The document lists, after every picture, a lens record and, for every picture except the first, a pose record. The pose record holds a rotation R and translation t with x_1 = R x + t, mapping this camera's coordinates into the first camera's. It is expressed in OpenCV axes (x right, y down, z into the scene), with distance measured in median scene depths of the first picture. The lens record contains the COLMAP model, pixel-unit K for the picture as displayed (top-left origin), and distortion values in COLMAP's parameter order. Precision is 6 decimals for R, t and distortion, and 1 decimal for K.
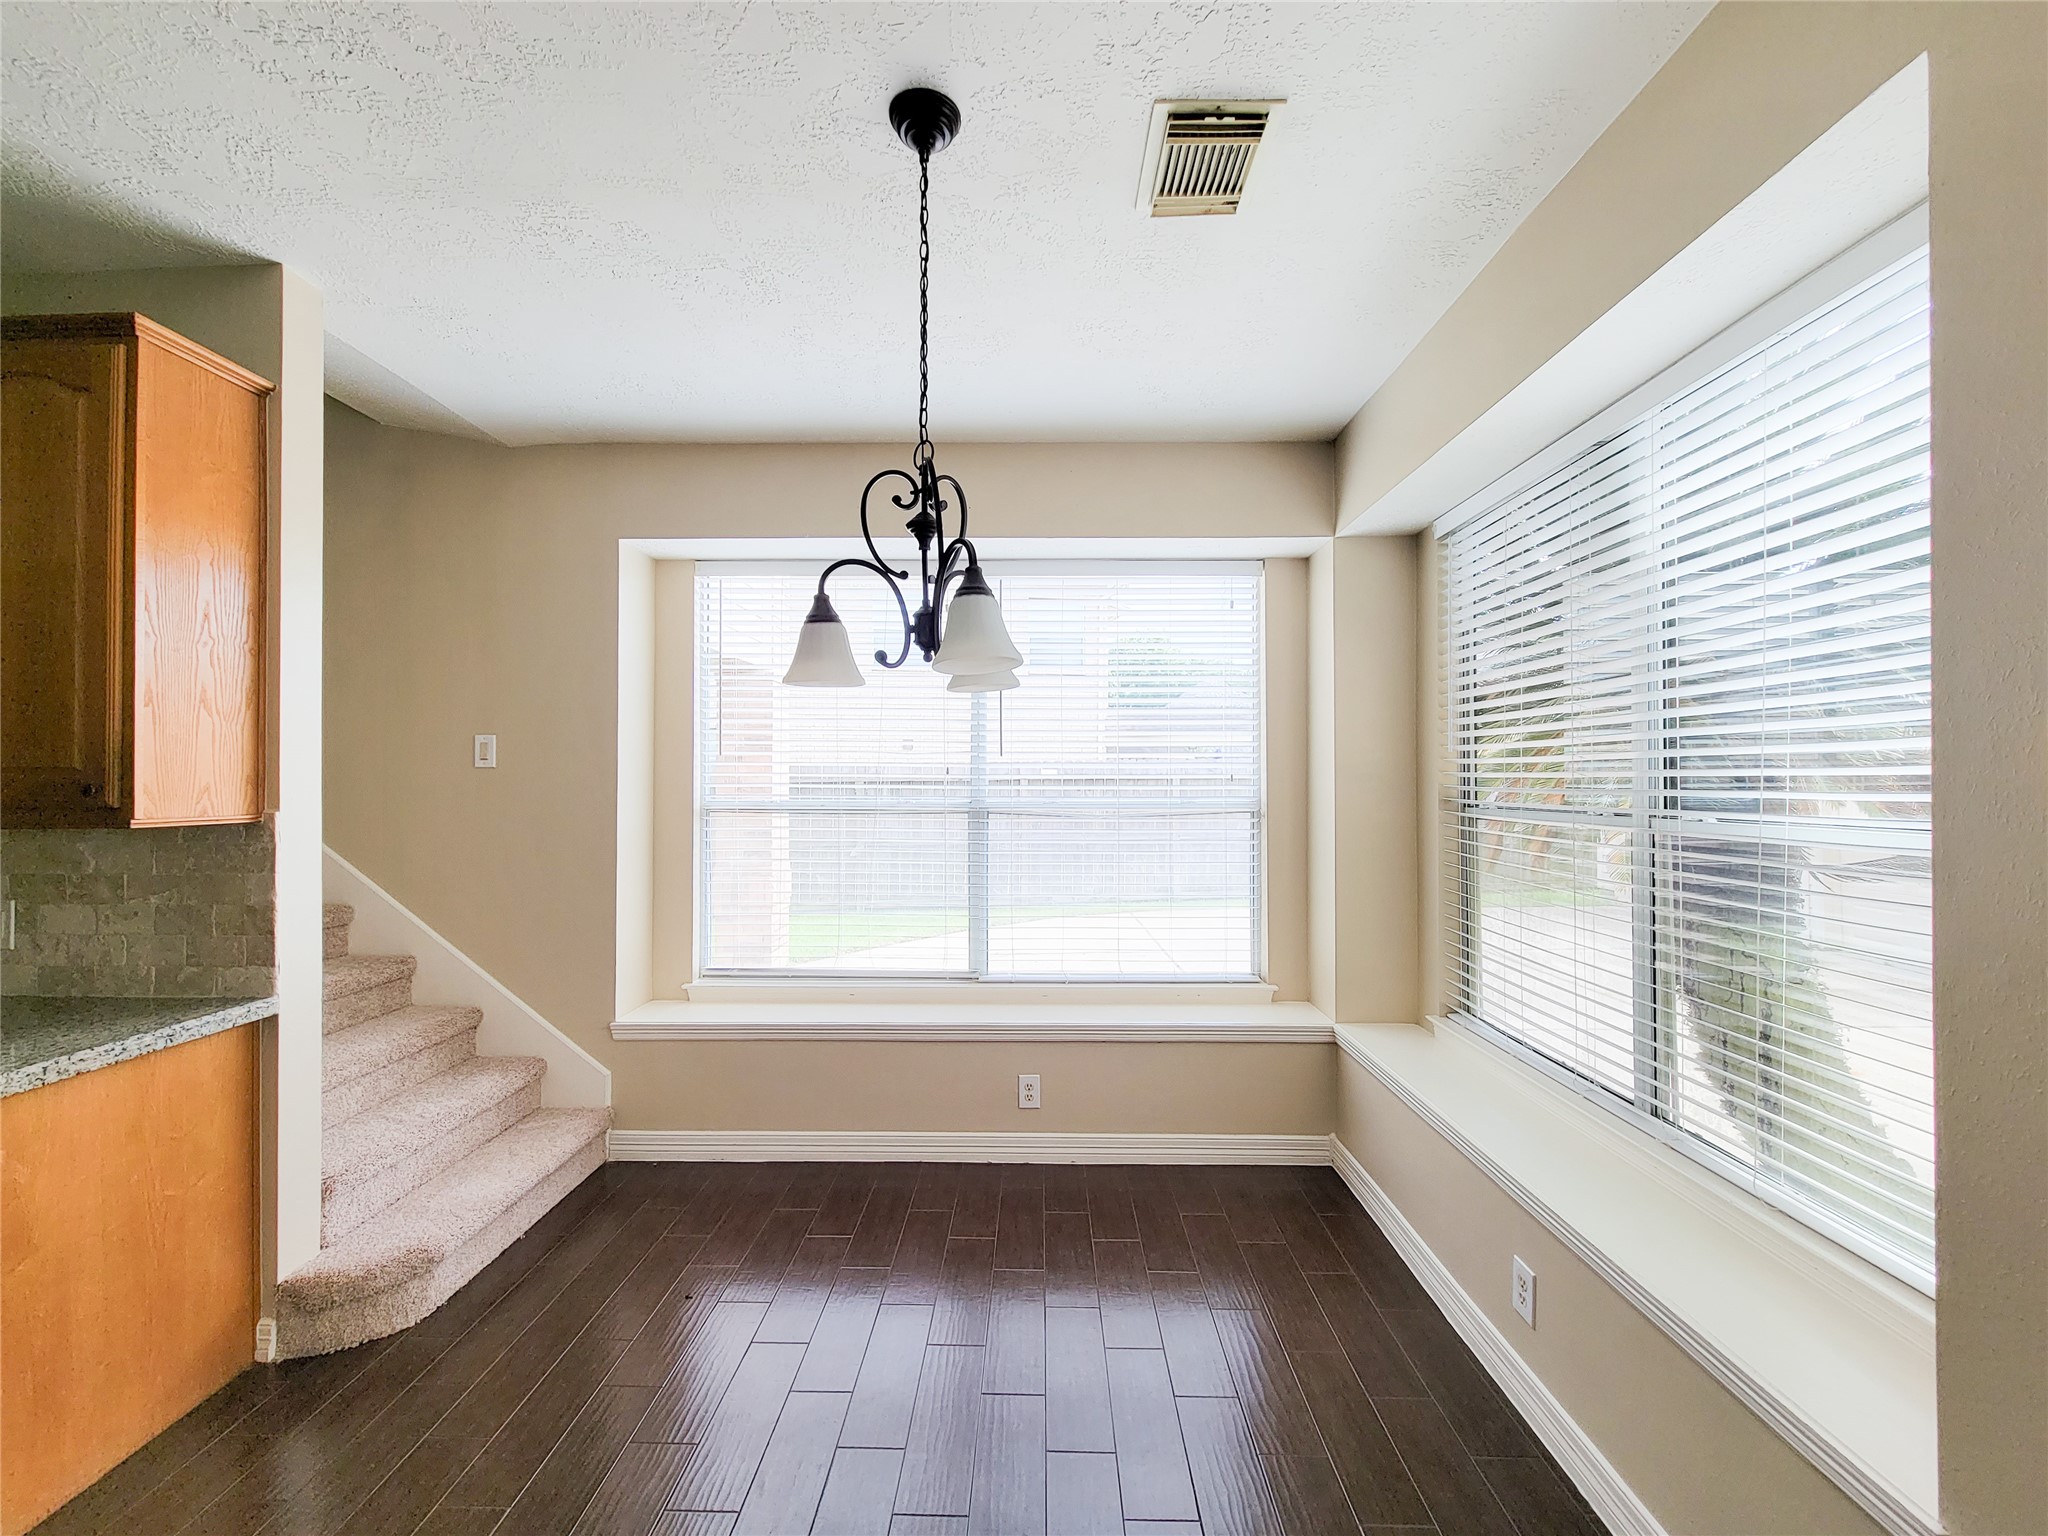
lens RADIAL K [[850.5, 0, 1030.0], [0, 850.5, 777.4], [0, 0, 1]] dist [0.006618, -0.004783]
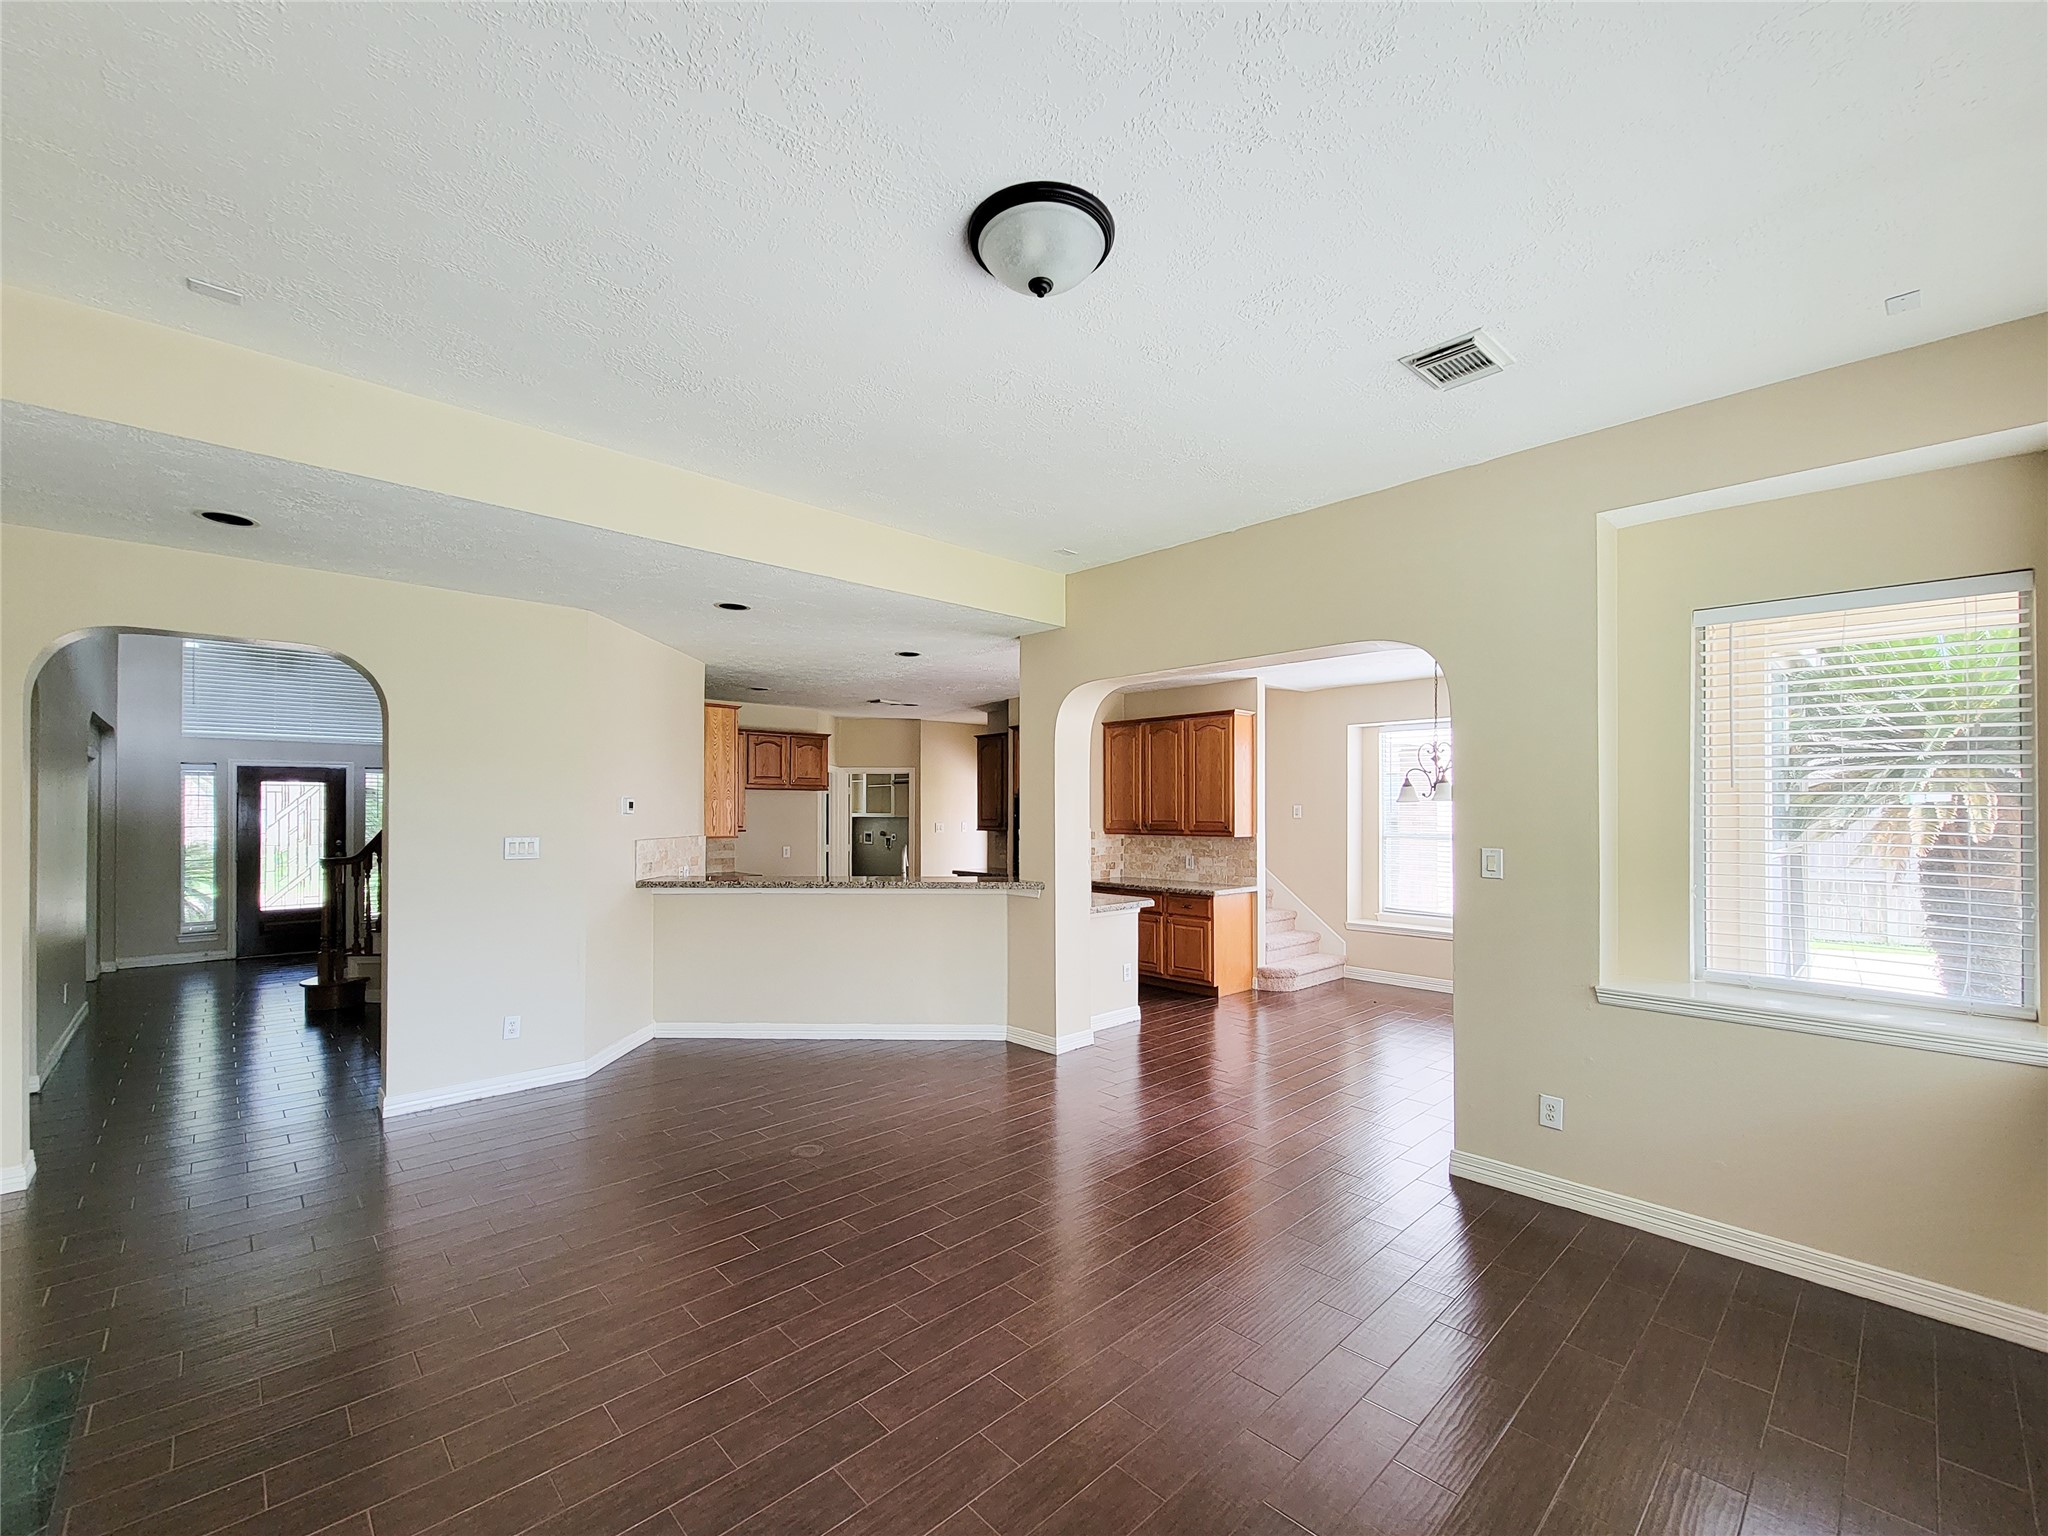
lens RADIAL K [[850.5, 0, 1019.8], [0, 850.5, 798.1], [0, 0, 1]] dist [0.006618, -0.004783]
pose [[0.700285, -0.009206, -0.713804, 0.921236], [0.000962, 0.999928, -0.011953, -0.063889], [0.713863, 0.007684, 0.700243, -2.113852]]
